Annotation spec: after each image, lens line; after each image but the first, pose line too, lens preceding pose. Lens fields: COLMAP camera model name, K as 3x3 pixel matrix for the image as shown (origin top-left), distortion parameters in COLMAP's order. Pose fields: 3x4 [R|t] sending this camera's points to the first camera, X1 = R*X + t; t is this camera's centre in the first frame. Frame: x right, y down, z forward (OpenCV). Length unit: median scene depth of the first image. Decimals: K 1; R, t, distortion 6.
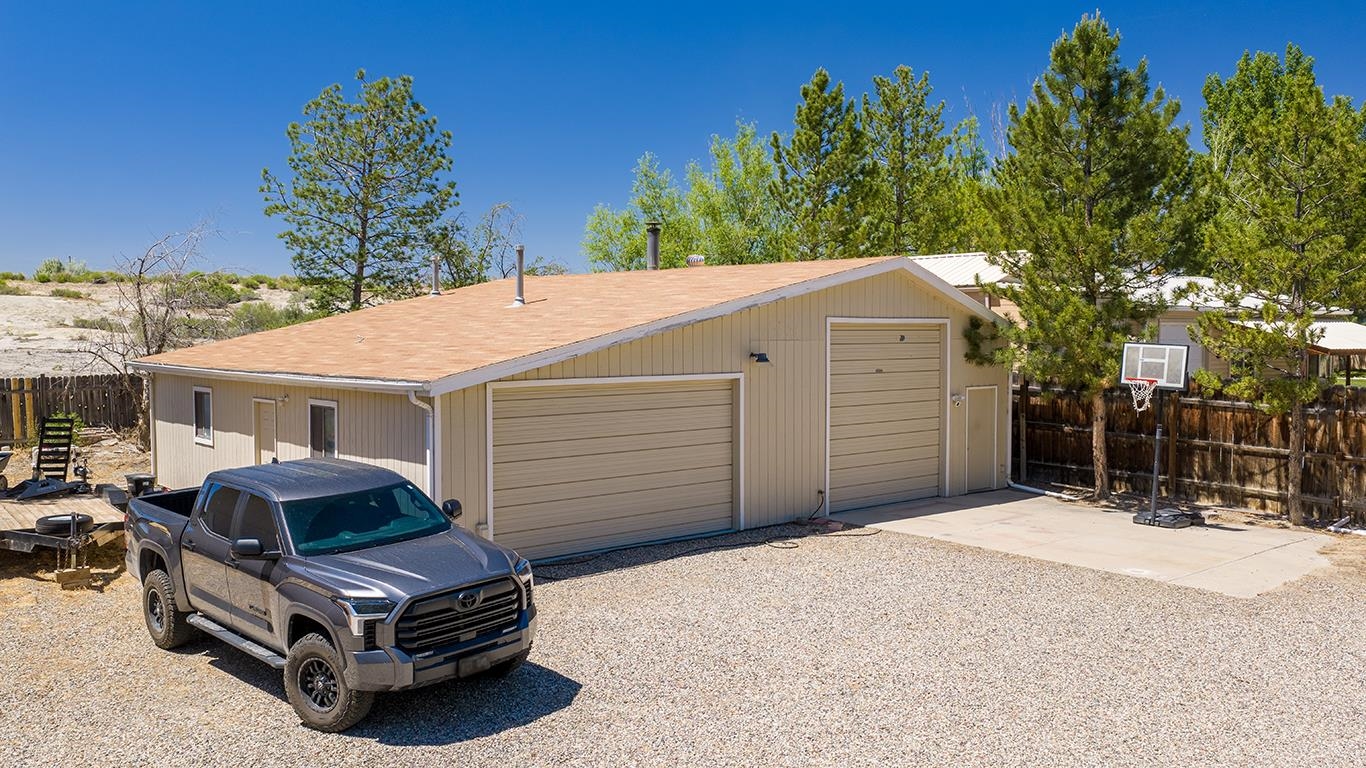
lens RADIAL K [[1153.2, 0, 680.3], [0, 1153.2, 384.2], [0, 0, 1]] dist [0.016013, -0.020738]
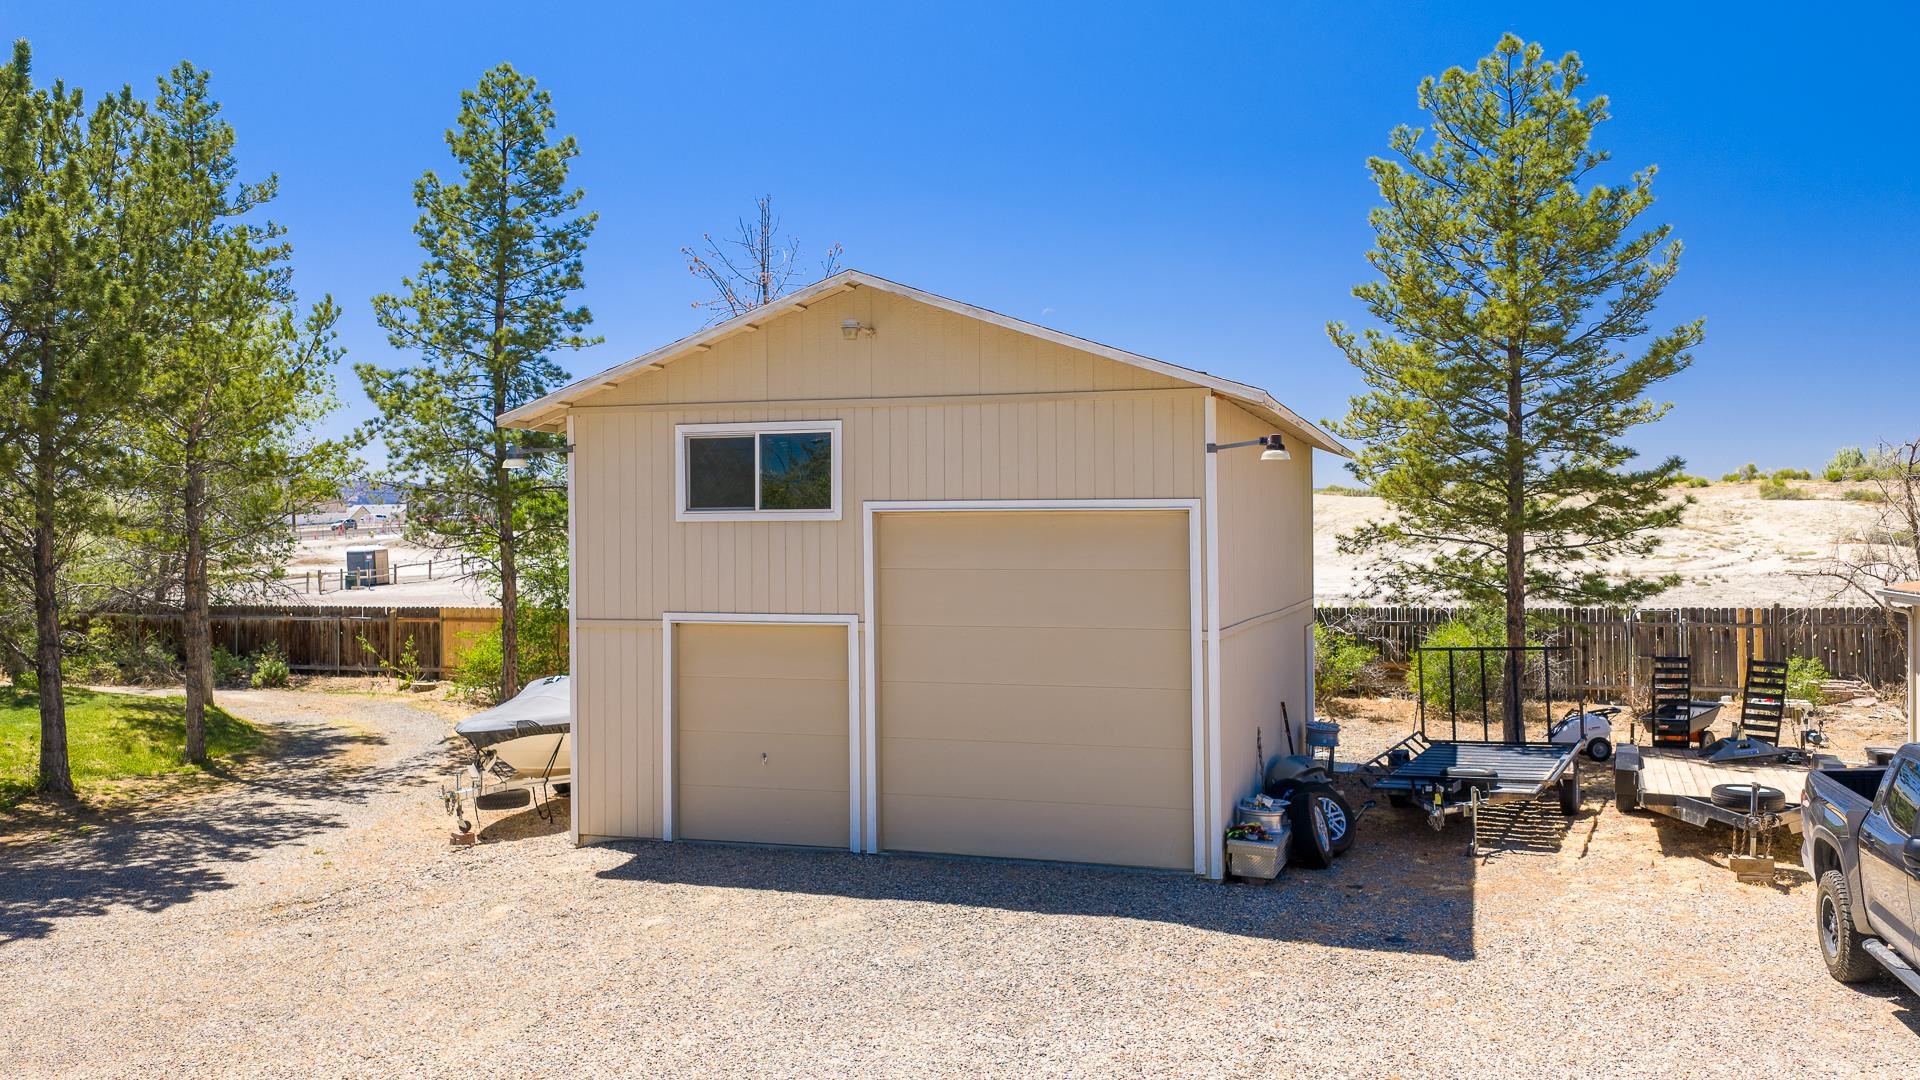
lens RADIAL K [[1620.8, 0, 954.7], [0, 1620.8, 535.2], [0, 0, 1]] dist [0.016013, -0.020738]
pose [[0.524654, -0.003971, -0.851306, 0.110189], [-0.042260, 0.998635, -0.030703, 0.002707], [0.850266, 0.052084, 0.523770, -0.021100]]
